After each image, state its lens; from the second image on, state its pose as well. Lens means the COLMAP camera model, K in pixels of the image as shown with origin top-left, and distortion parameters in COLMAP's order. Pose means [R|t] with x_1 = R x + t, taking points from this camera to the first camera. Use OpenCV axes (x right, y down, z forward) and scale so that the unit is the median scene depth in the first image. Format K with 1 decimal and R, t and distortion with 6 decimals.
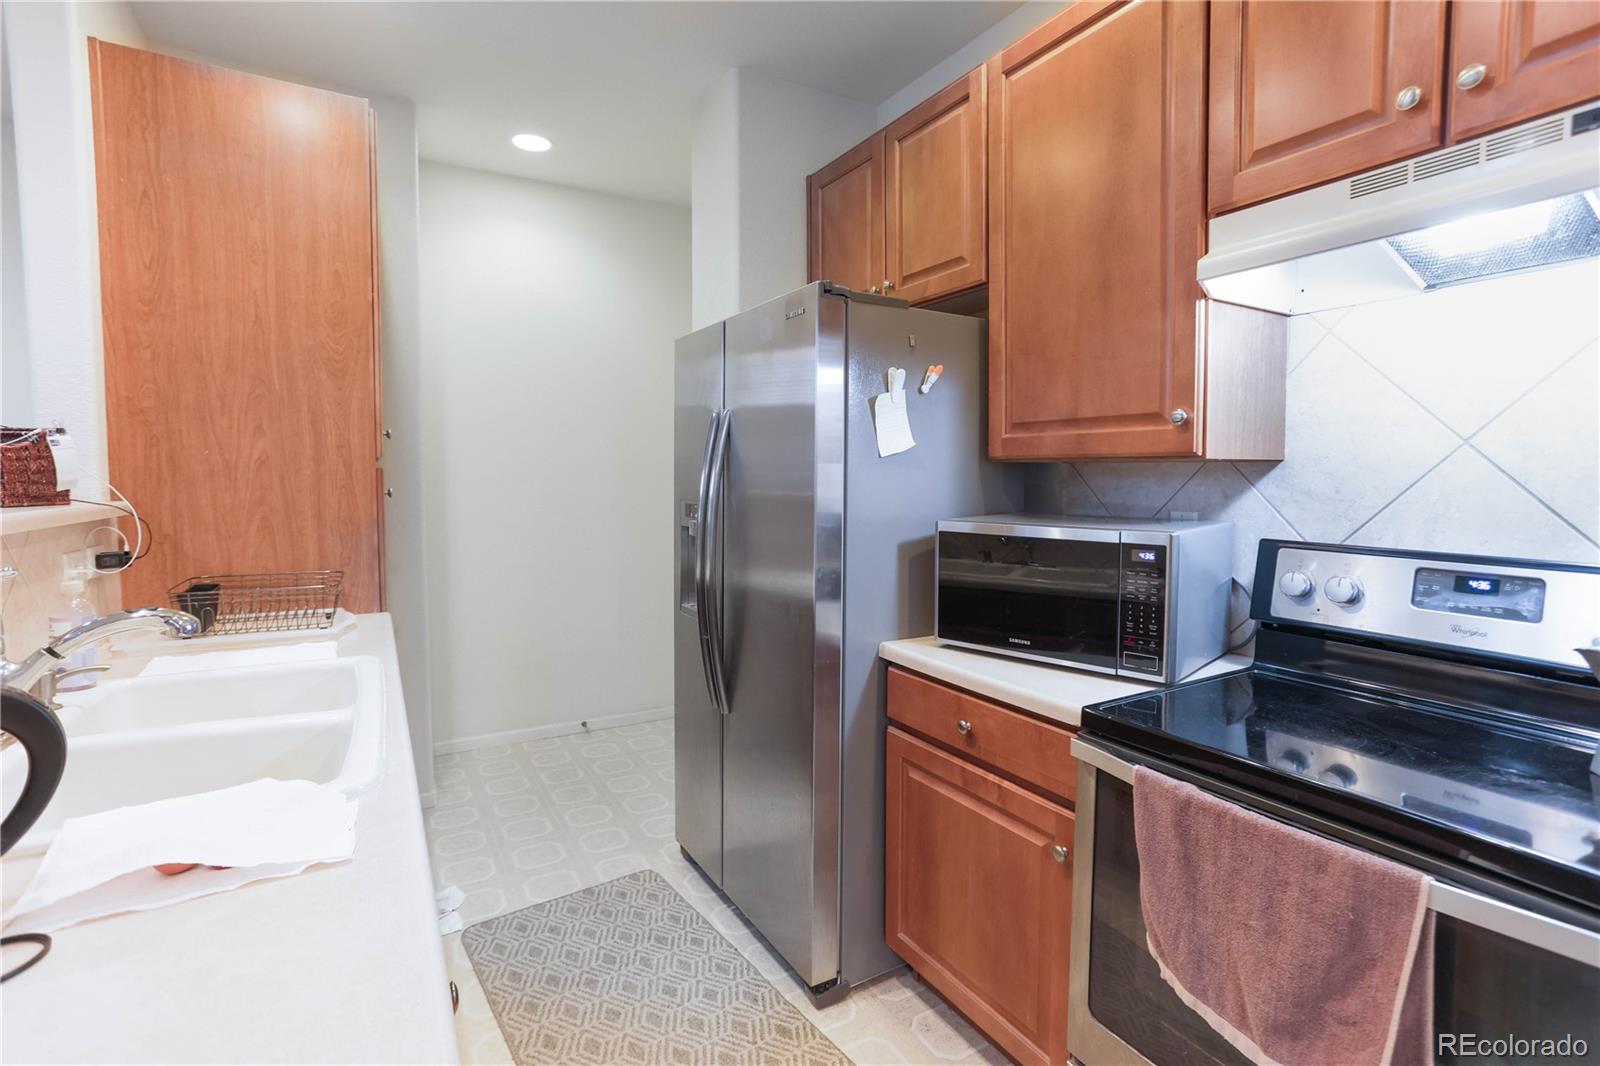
lens RADIAL K [[777.0, 0, 820.2], [0, 777.0, 506.4], [0, 0, 1]] dist [-0.044983, 0.027329]
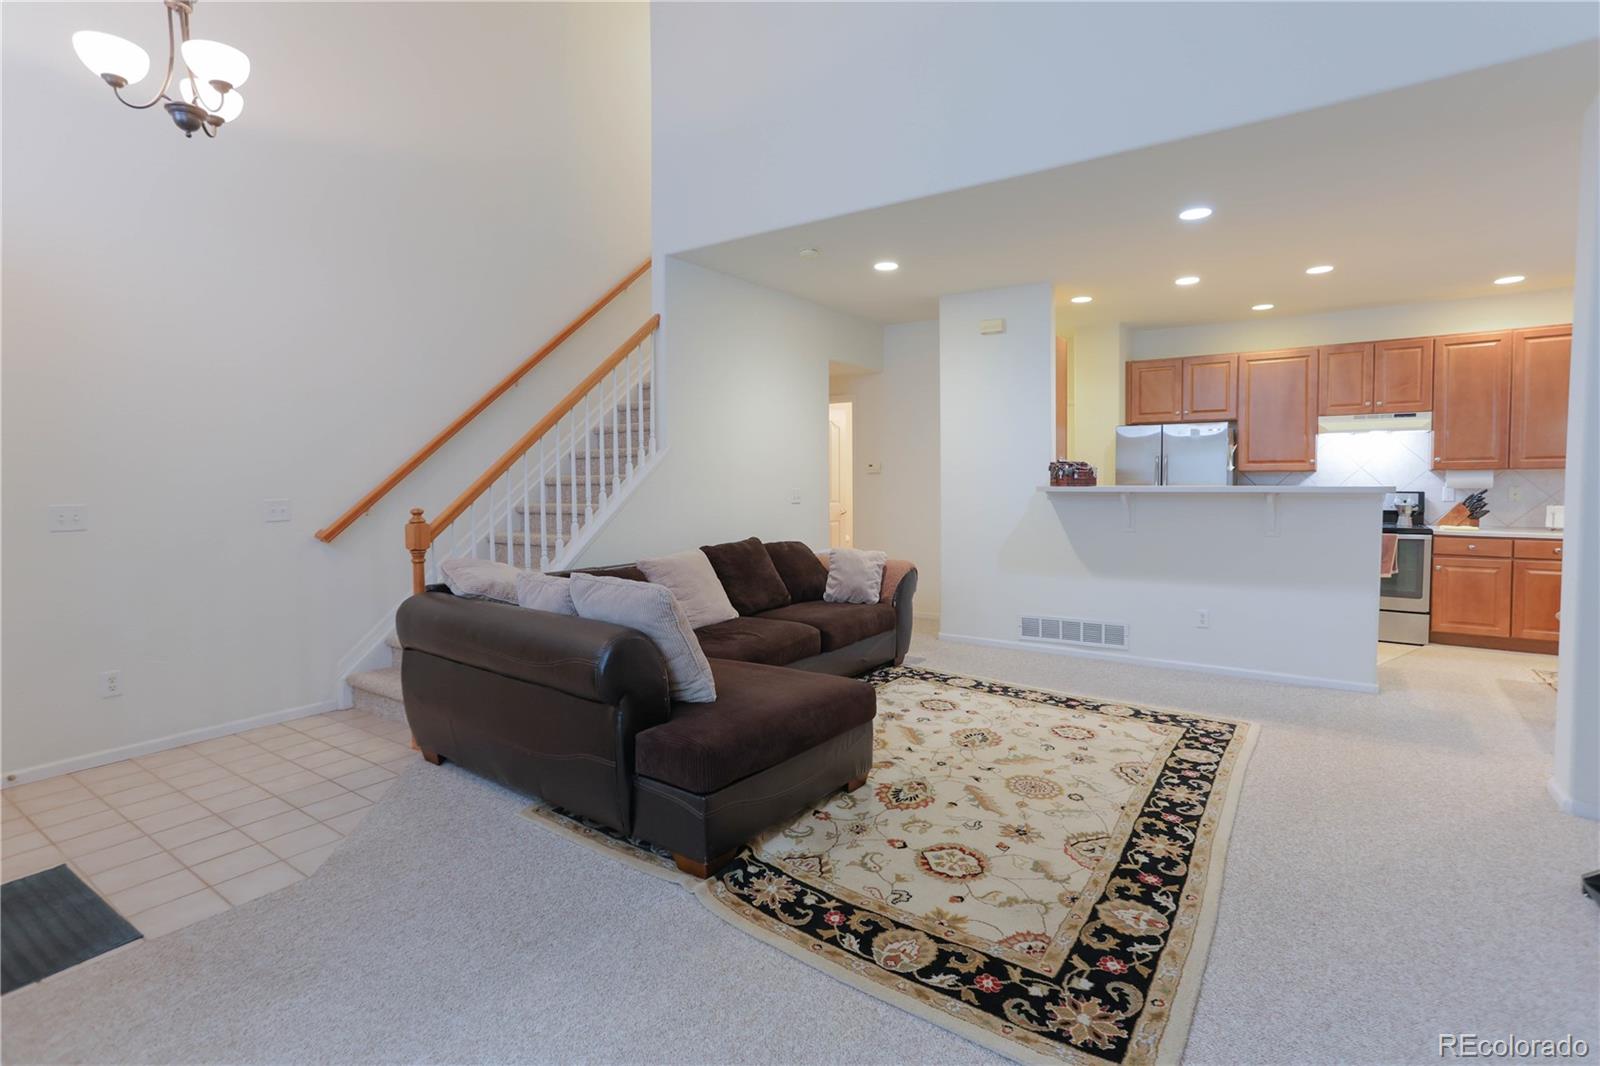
lens RADIAL K [[777.0, 0, 808.8], [0, 777.0, 520.3], [0, 0, 1]] dist [-0.044983, 0.027329]
pose [[0.898938, -0.029547, 0.437078, -2.903200], [0.024772, 0.999555, 0.016623, 0.048739], [-0.437375, -0.004116, 0.899270, -1.190395]]
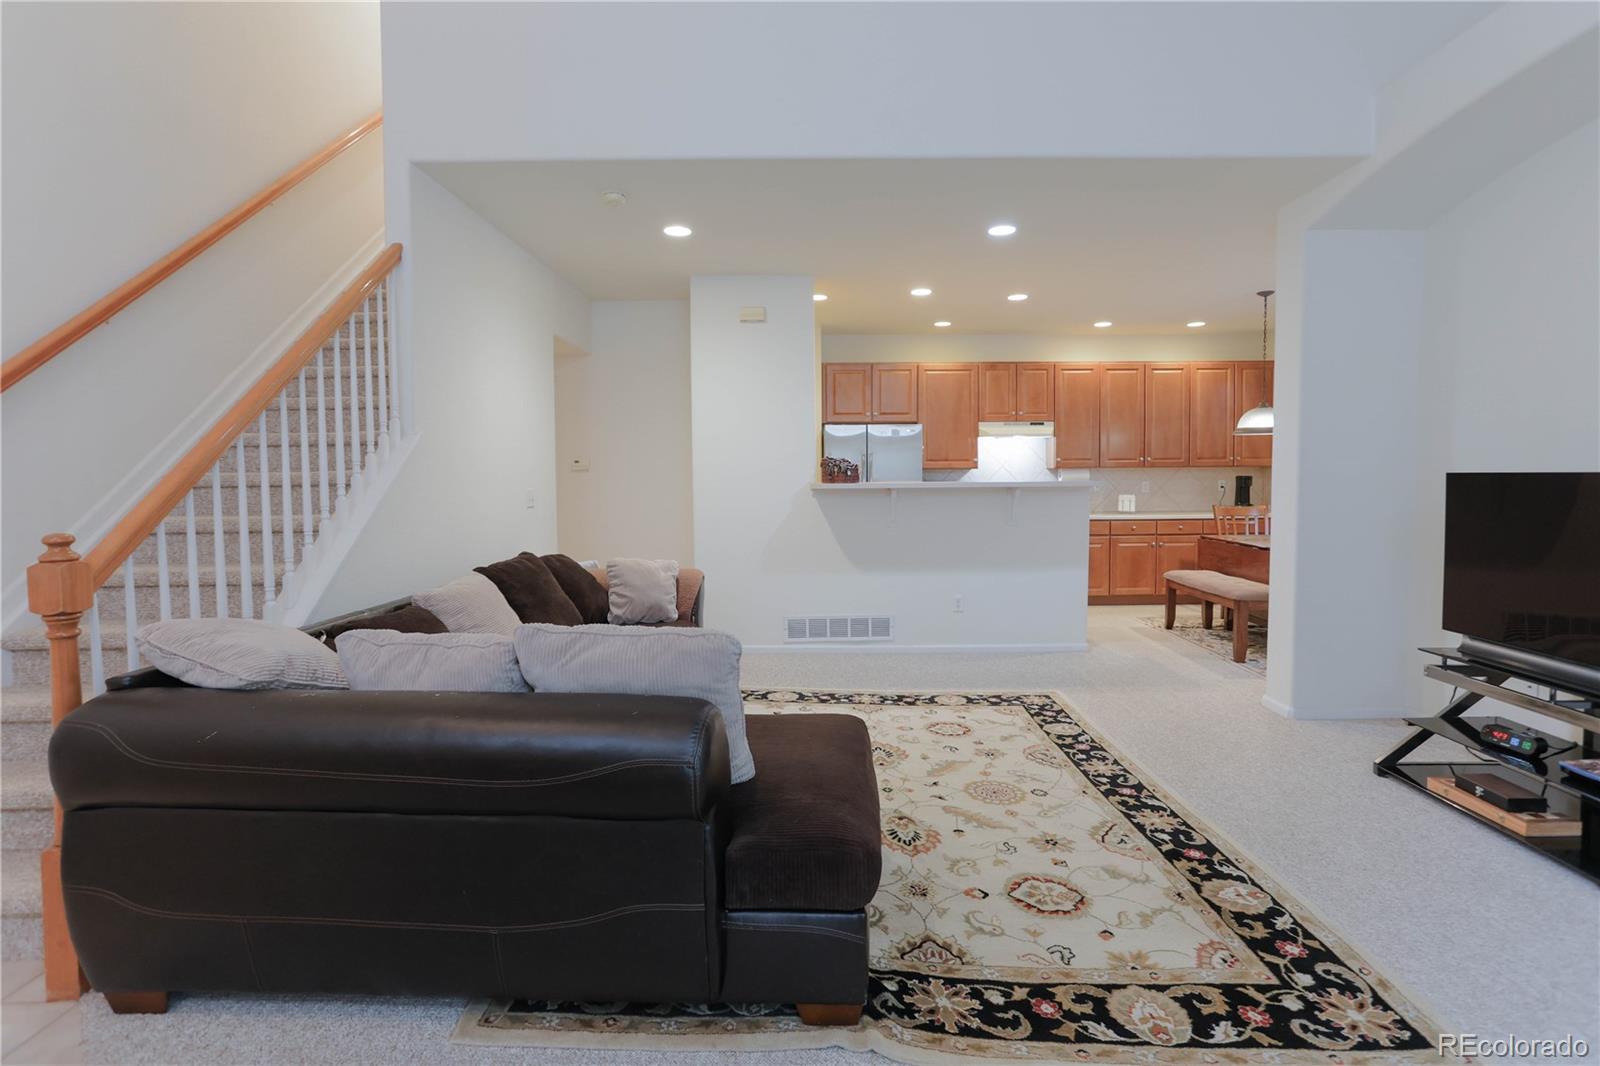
lens RADIAL K [[777.0, 0, 817.5], [0, 777.0, 516.1], [0, 0, 1]] dist [-0.044983, 0.027329]
pose [[0.492872, -0.051192, 0.868594, -3.287215], [0.044600, 0.998442, 0.033537, 0.018733], [-0.868958, 0.022210, 0.494387, -0.440260]]
